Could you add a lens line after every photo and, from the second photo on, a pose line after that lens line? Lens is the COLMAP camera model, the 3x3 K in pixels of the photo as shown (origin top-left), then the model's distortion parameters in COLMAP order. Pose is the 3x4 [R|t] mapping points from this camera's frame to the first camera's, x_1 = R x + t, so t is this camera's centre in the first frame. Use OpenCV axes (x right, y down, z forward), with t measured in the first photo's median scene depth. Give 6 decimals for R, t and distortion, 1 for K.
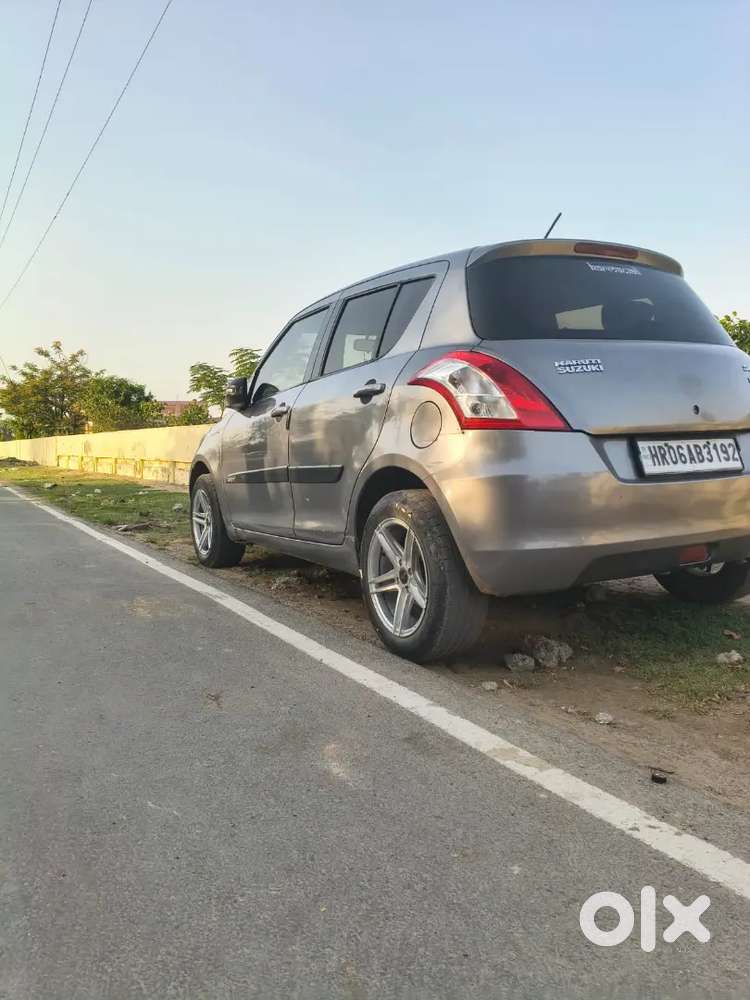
lens RADIAL K [[747.6, 0, 372.8], [0, 747.6, 504.0], [0, 0, 1]] dist [-0.013949, -0.015908]
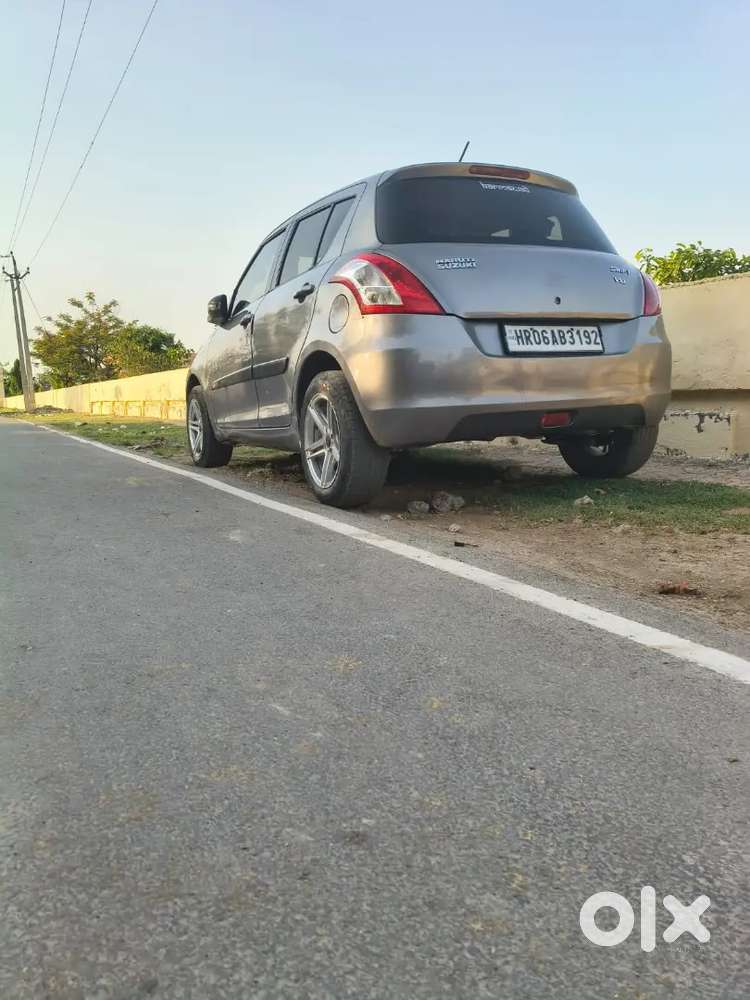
lens RADIAL K [[747.6, 0, 380.2], [0, 747.6, 502.8], [0, 0, 1]] dist [-0.013949, -0.015908]
pose [[0.999270, 0.001623, -0.038174, 0.167752], [0.000682, 0.998181, 0.060286, 0.118824], [0.038202, -0.060268, 0.997451, -0.234716]]
